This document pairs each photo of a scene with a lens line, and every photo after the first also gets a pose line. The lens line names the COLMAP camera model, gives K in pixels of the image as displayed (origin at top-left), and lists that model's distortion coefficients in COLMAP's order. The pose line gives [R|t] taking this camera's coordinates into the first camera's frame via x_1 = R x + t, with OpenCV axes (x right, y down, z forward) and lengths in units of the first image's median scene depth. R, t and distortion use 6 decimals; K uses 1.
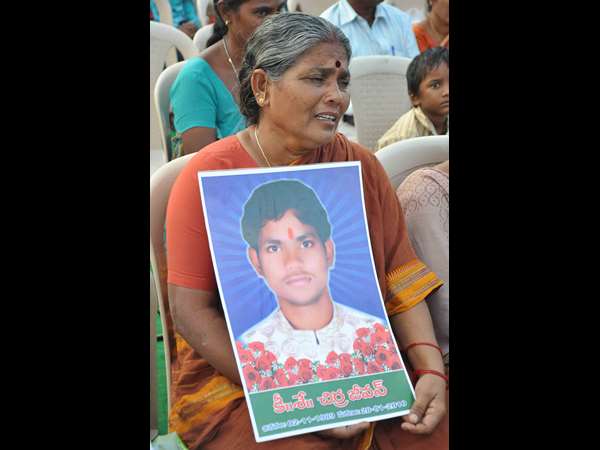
lens RADIAL K [[1279.6, 0, 298.1], [0, 1279.6, 220.5], [0, 0, 1]] dist [0.127856, 0.000000]
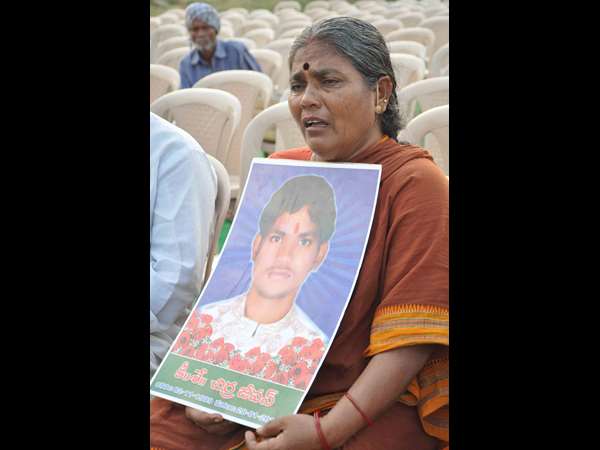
lens RADIAL K [[1279.6, 0, 297.6], [0, 1279.6, 229.5], [0, 0, 1]] dist [0.127856, 0.000000]
pose [[0.139301, 0.085493, -0.986553, 0.977465], [-0.168085, 0.983851, 0.061525, -0.050290], [0.975881, 0.157254, 0.151421, 0.864214]]
